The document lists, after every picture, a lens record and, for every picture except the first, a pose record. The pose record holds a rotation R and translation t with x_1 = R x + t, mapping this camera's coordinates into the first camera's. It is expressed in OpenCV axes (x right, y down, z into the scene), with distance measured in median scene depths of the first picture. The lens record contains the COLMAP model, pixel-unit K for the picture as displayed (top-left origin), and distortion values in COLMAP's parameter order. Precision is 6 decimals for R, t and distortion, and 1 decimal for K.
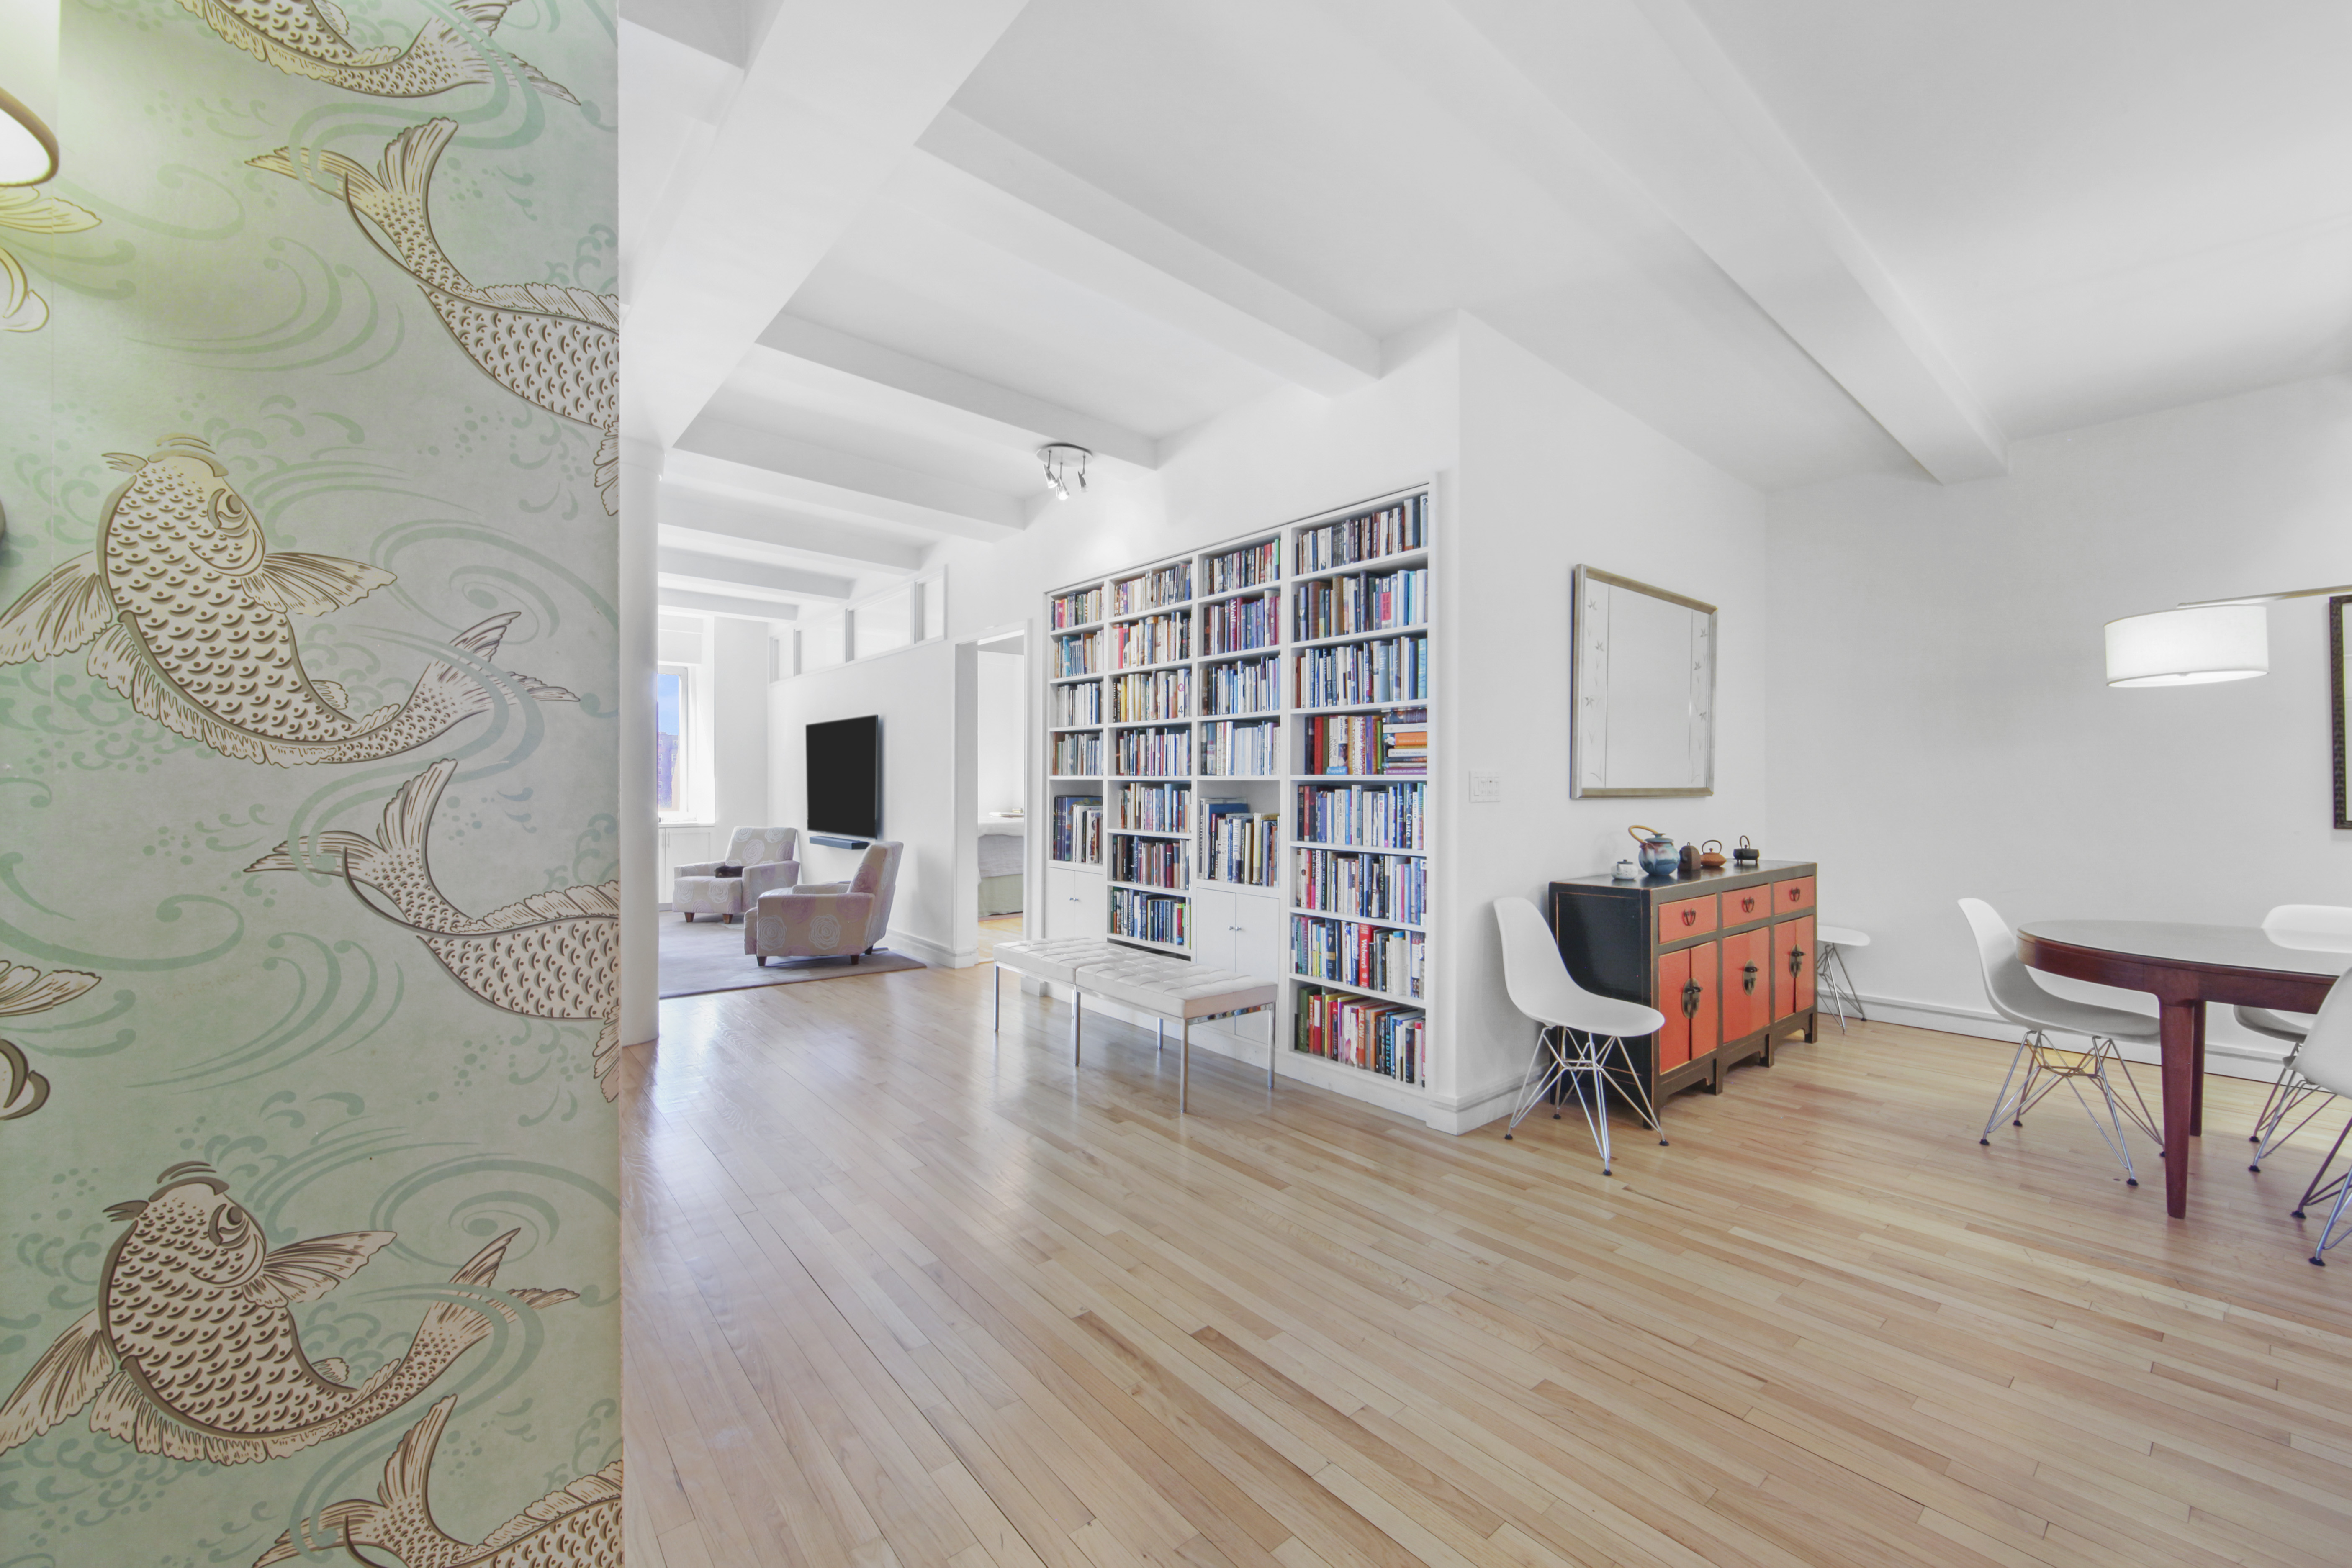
lens RADIAL K [[897.9, 0, 1175.9], [0, 897.9, 795.1], [0, 0, 1]] dist [-0.000730, 0.000153]
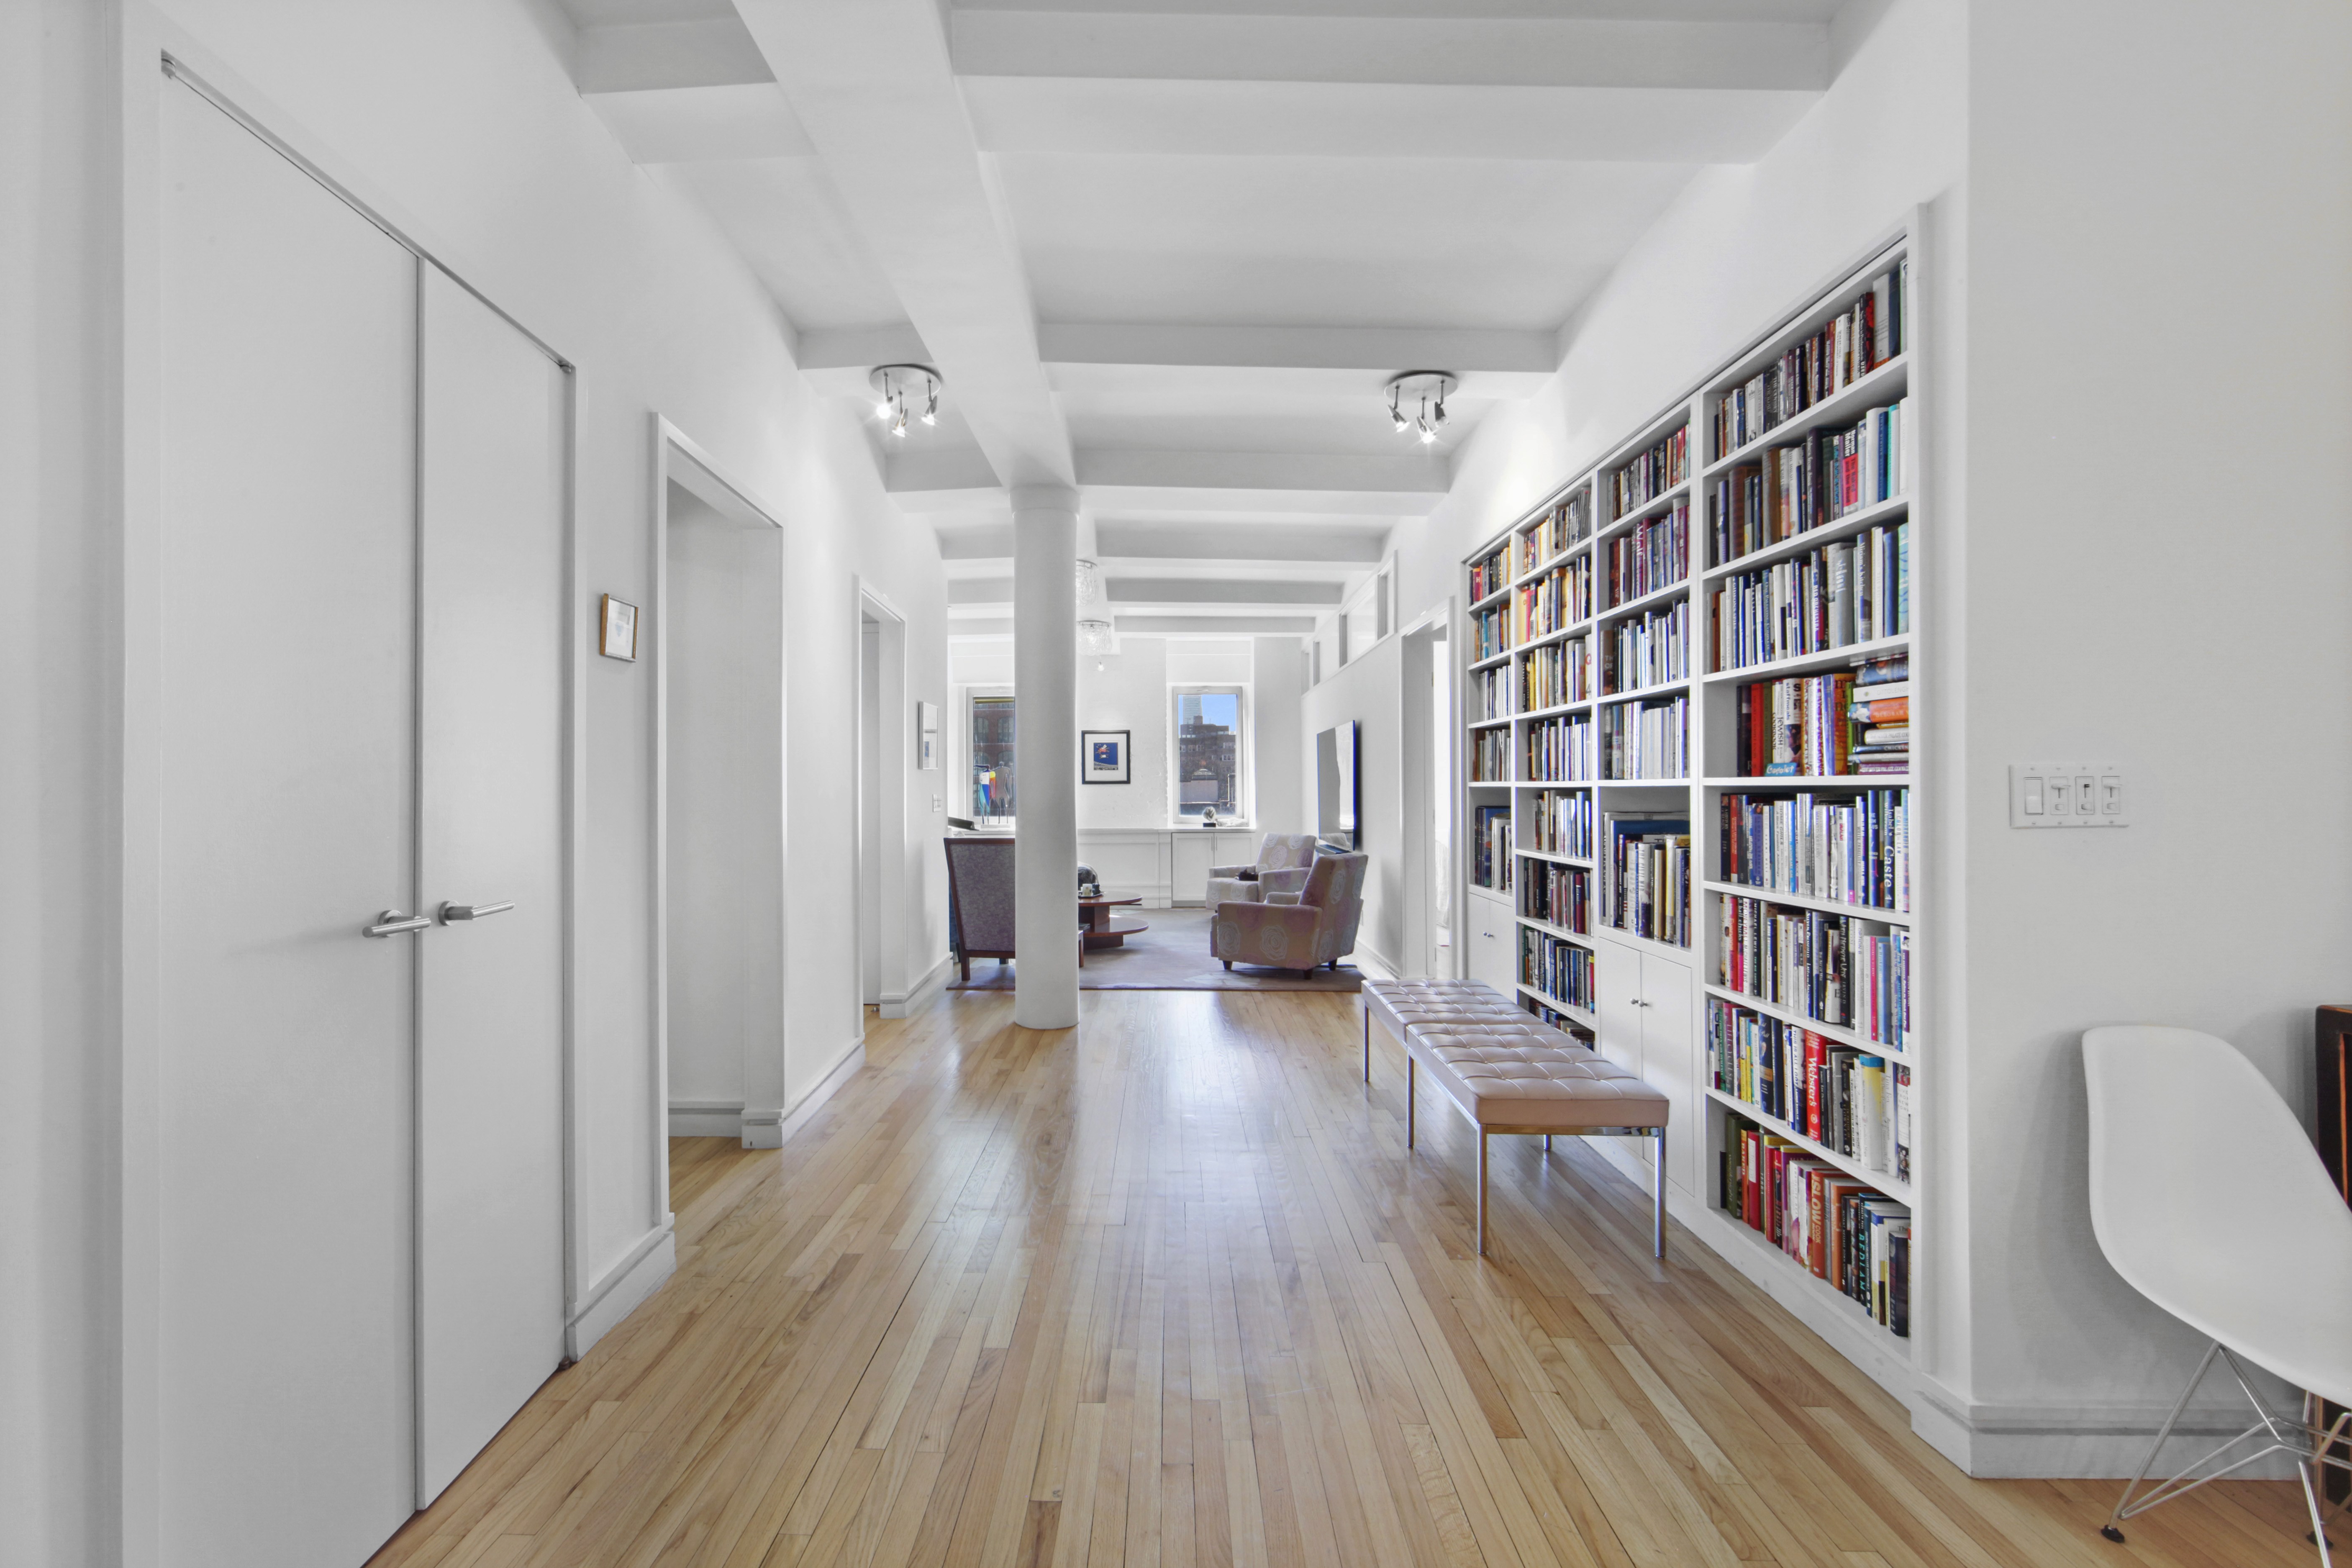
lens RADIAL K [[898.1, 0, 1175.9], [0, 898.1, 795.1], [0, 0, 1]] dist [-0.000730, 0.000153]
pose [[0.766378, -0.000765, -0.642390, 0.254671], [-0.004654, 0.999966, -0.006744, -0.003931], [0.642373, 0.008158, 0.766348, 0.270183]]
